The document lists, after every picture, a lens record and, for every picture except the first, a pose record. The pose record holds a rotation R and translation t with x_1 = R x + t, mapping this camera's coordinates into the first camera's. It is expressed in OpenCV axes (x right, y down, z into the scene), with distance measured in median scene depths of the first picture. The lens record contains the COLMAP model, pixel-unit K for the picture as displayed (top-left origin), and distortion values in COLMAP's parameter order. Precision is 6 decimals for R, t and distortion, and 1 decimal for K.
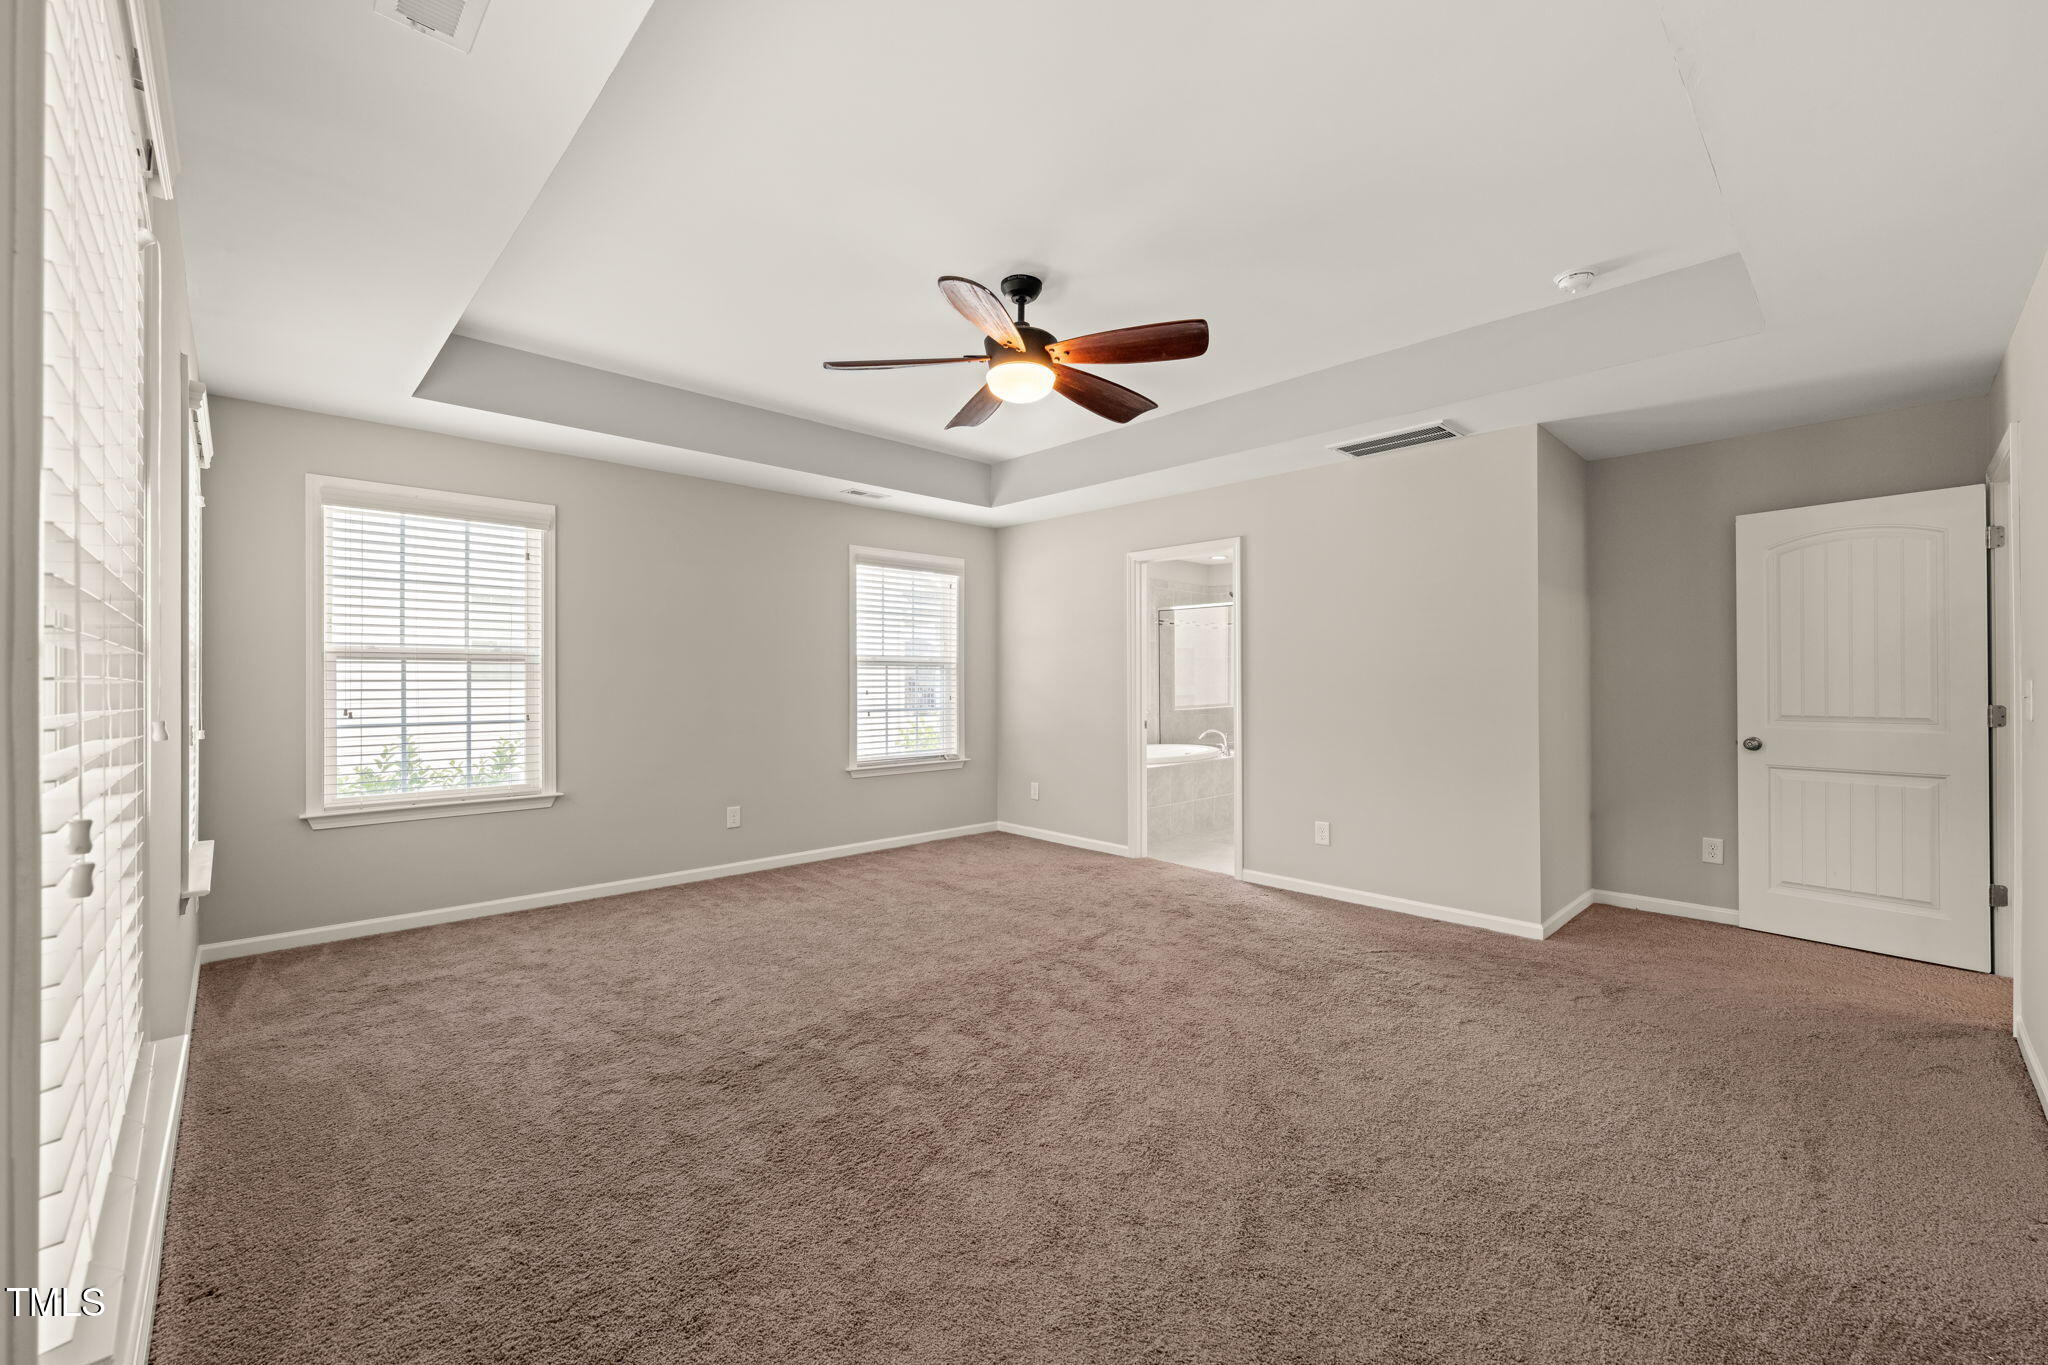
lens RADIAL K [[835.9, 0, 1024.0], [0, 835.9, 682.5], [0, 0, 1]] dist [-0.014965, -0.000114]
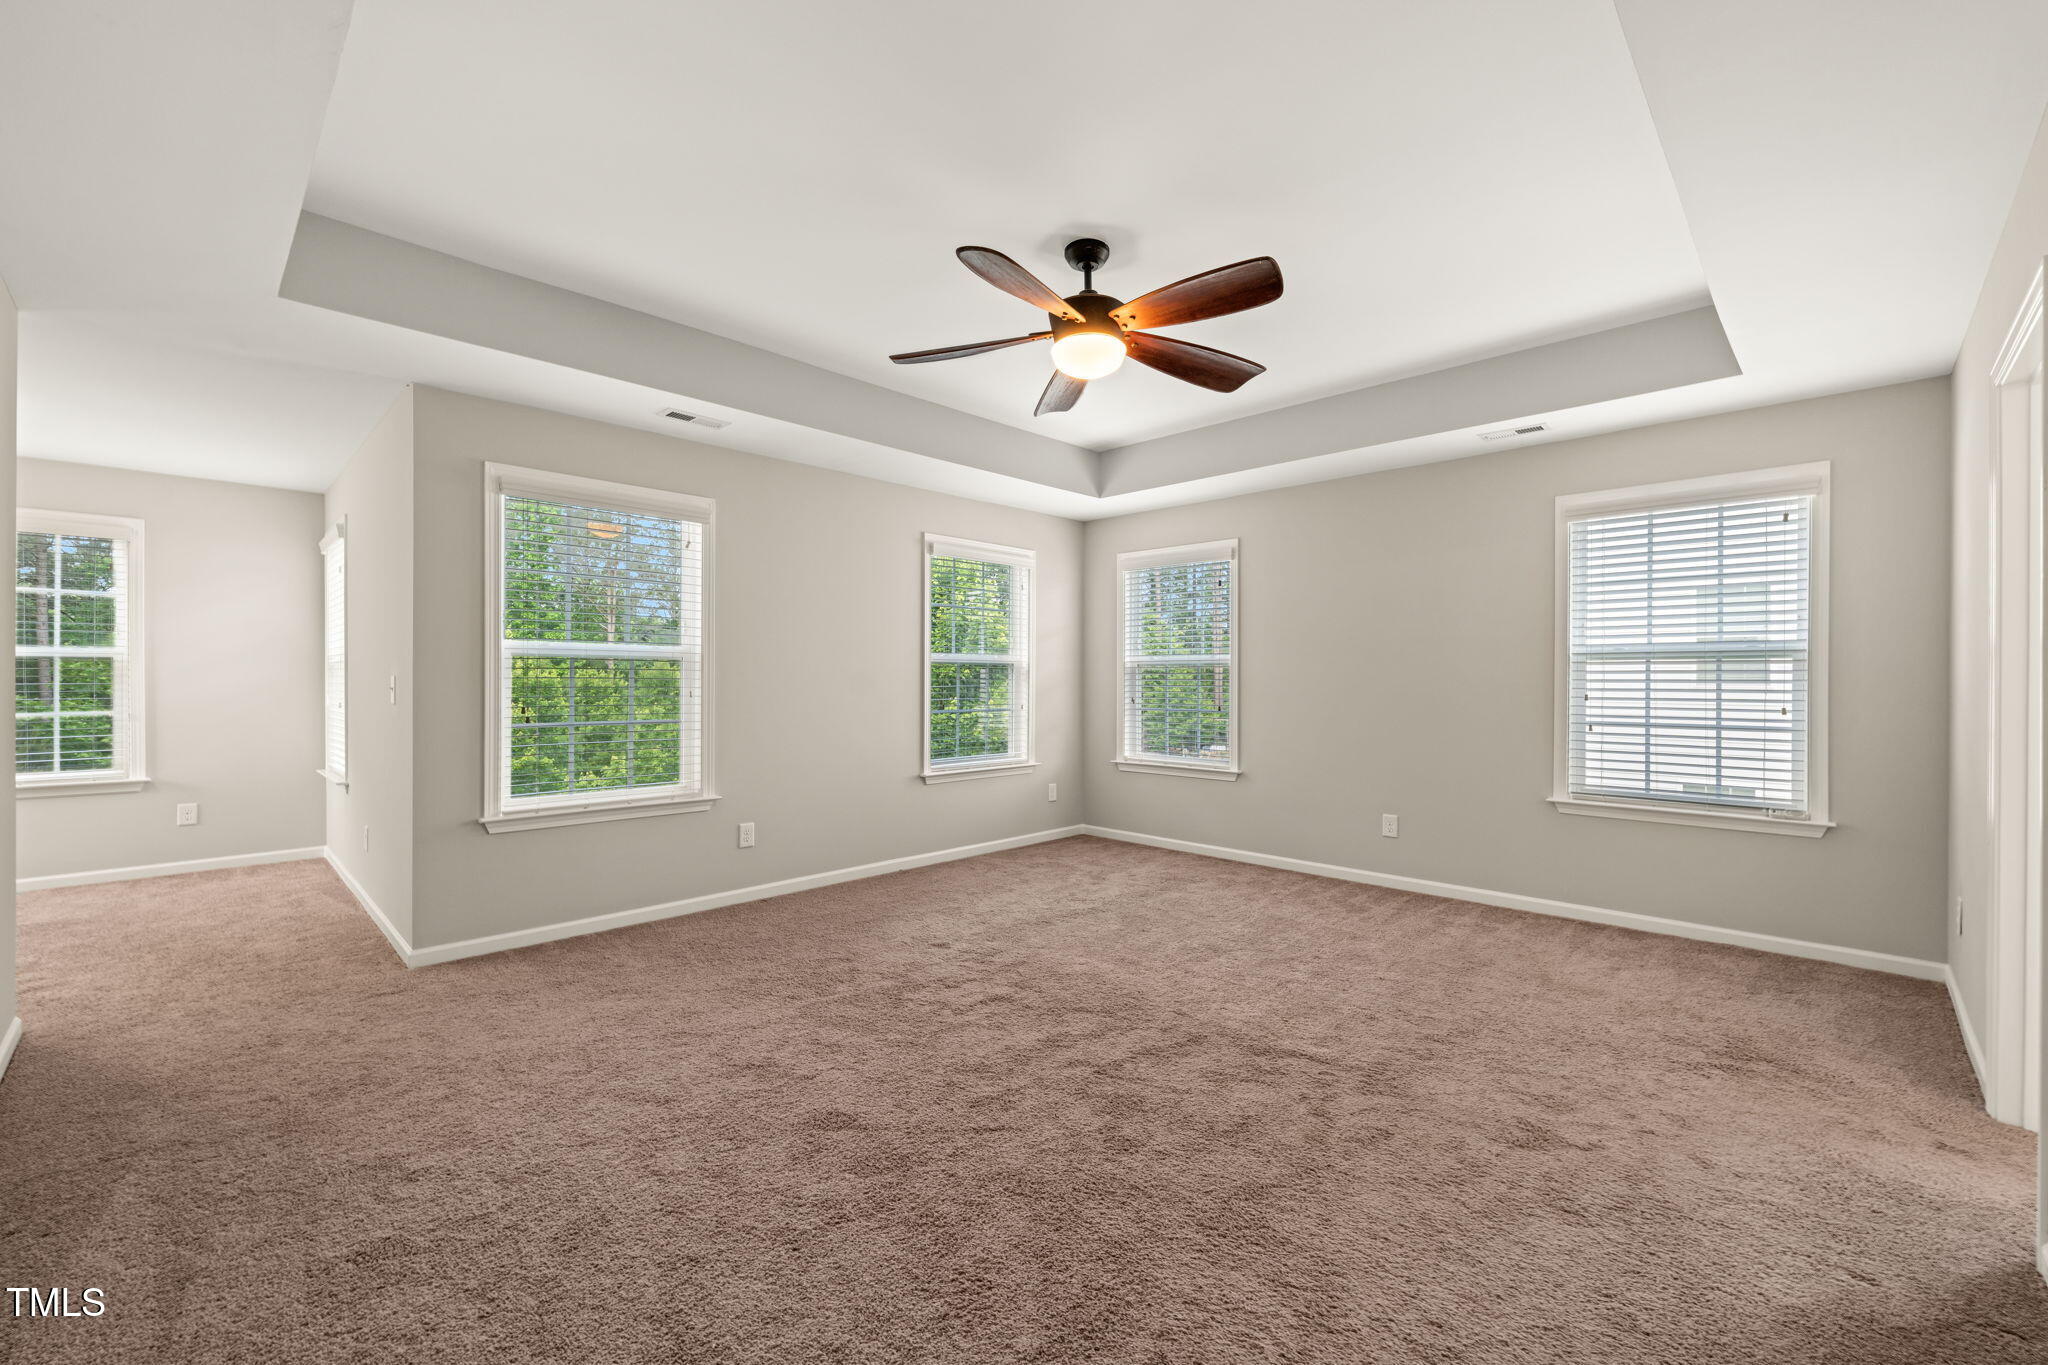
lens RADIAL K [[835.7, 0, 1031.6], [0, 835.7, 673.9], [0, 0, 1]] dist [-0.002464, -0.000409]
pose [[0.032721, -0.004706, -0.999453, 0.659748], [-0.005937, 0.999970, -0.004902, -0.002770], [0.999447, 0.006094, 0.032692, 0.647893]]
